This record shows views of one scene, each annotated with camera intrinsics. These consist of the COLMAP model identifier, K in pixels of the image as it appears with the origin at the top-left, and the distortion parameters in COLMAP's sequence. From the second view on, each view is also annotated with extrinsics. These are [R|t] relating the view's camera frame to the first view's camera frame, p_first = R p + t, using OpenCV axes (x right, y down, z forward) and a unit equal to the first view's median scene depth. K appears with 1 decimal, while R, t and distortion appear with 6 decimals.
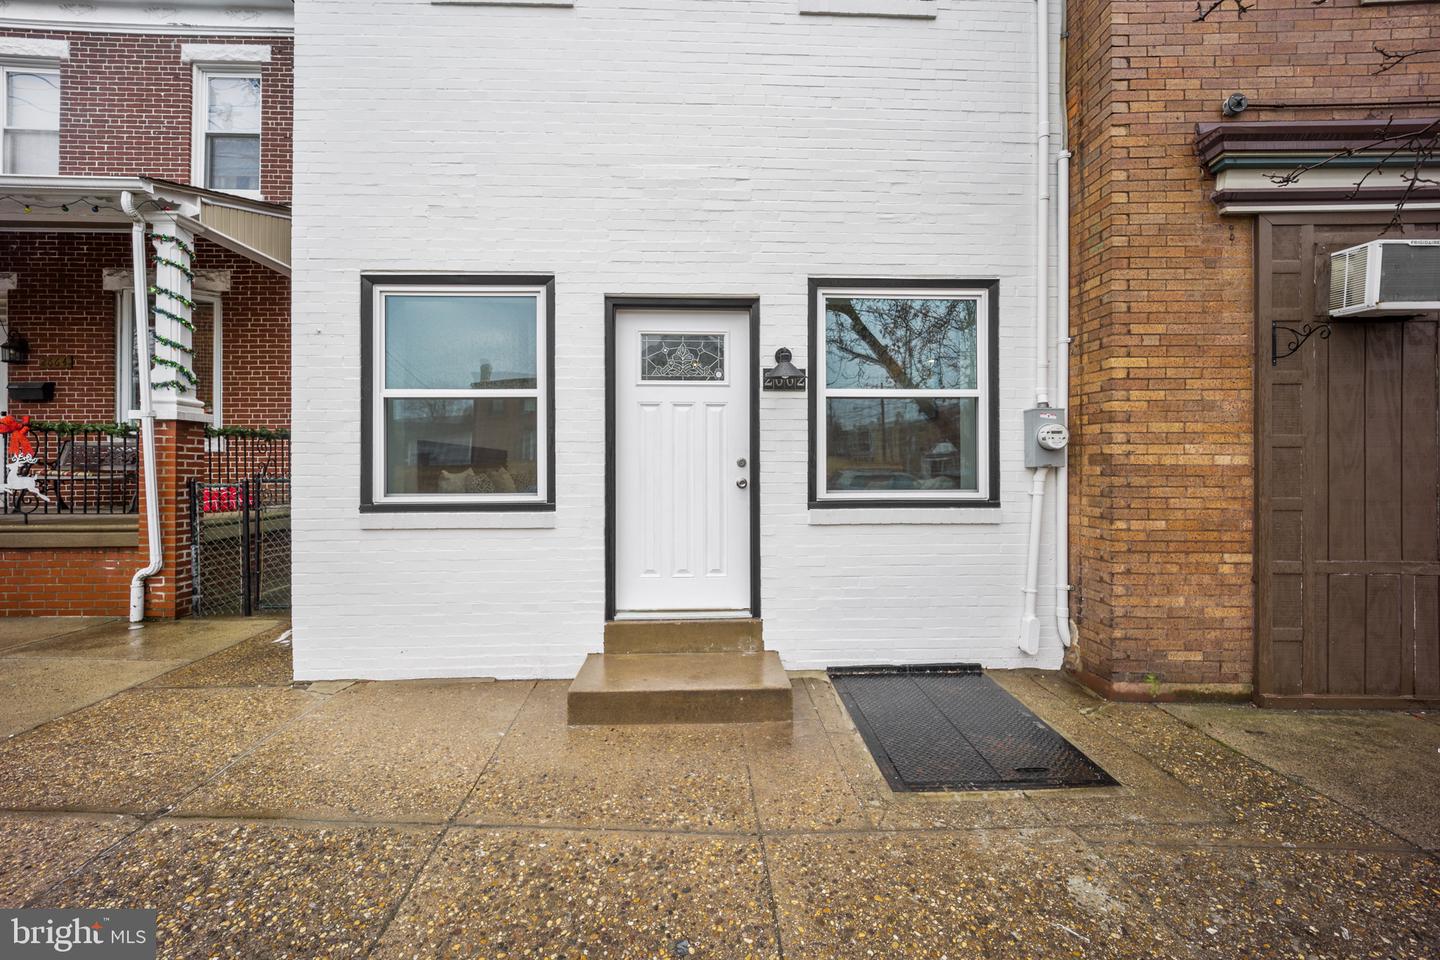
lens RADIAL K [[585.7, 0, 715.3], [0, 585.7, 479.2], [0, 0, 1]] dist [-0.008559, -0.000077]
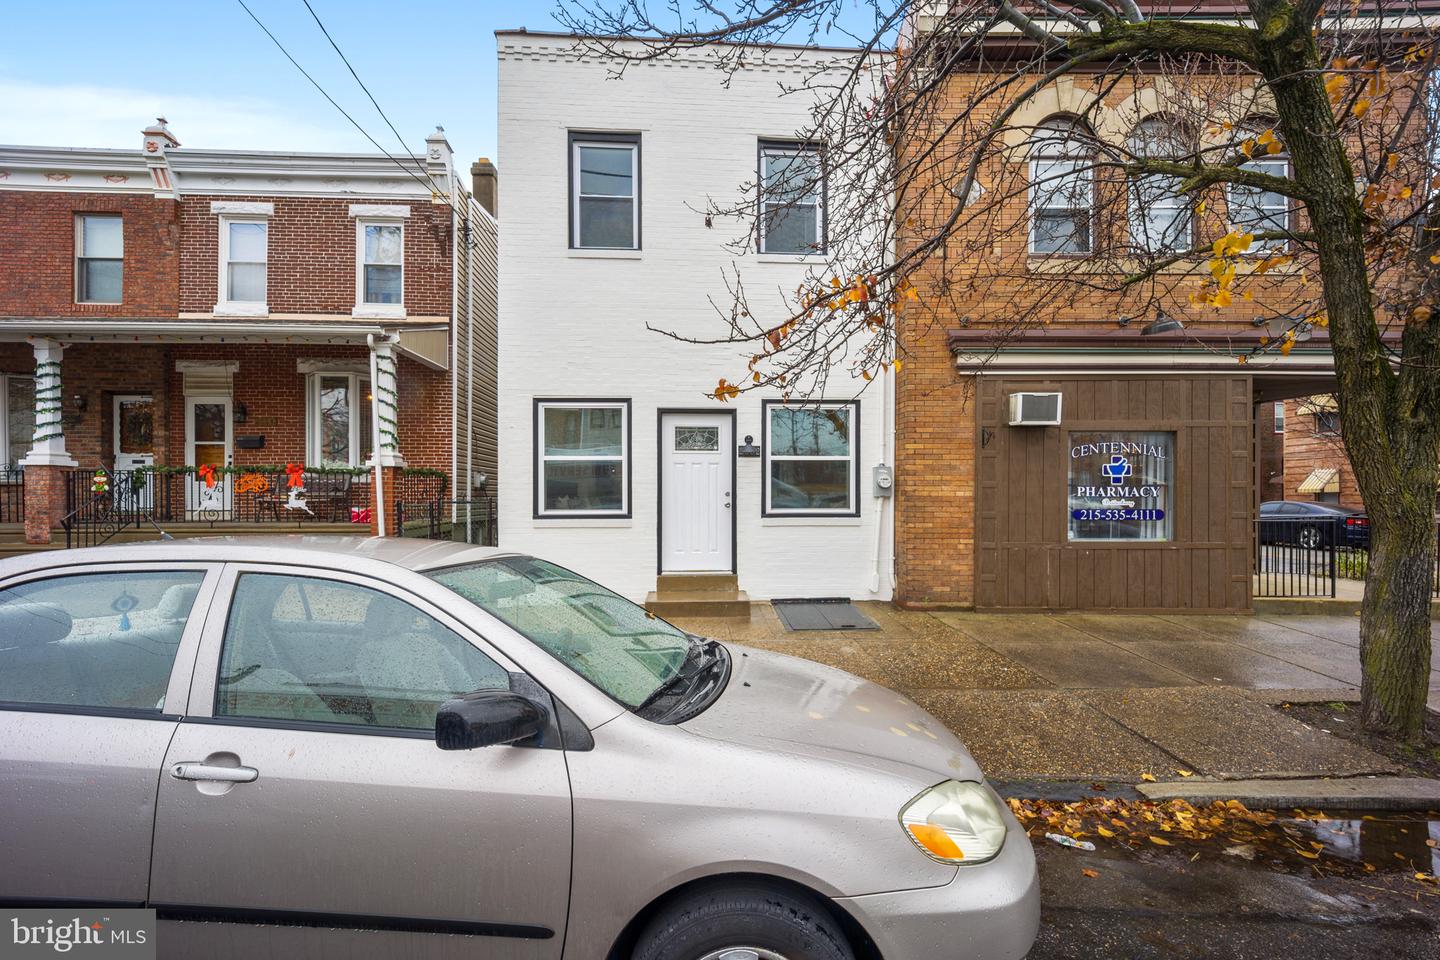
lens RADIAL K [[585.7, 0, 721.1], [0, 585.7, 486.4], [0, 0, 1]] dist [-0.008559, -0.000077]
pose [[0.999766, 0.002525, 0.021502, -0.018097], [-0.002005, 0.999705, -0.024187, -0.006596], [-0.021557, 0.024138, 0.999476, -0.958306]]
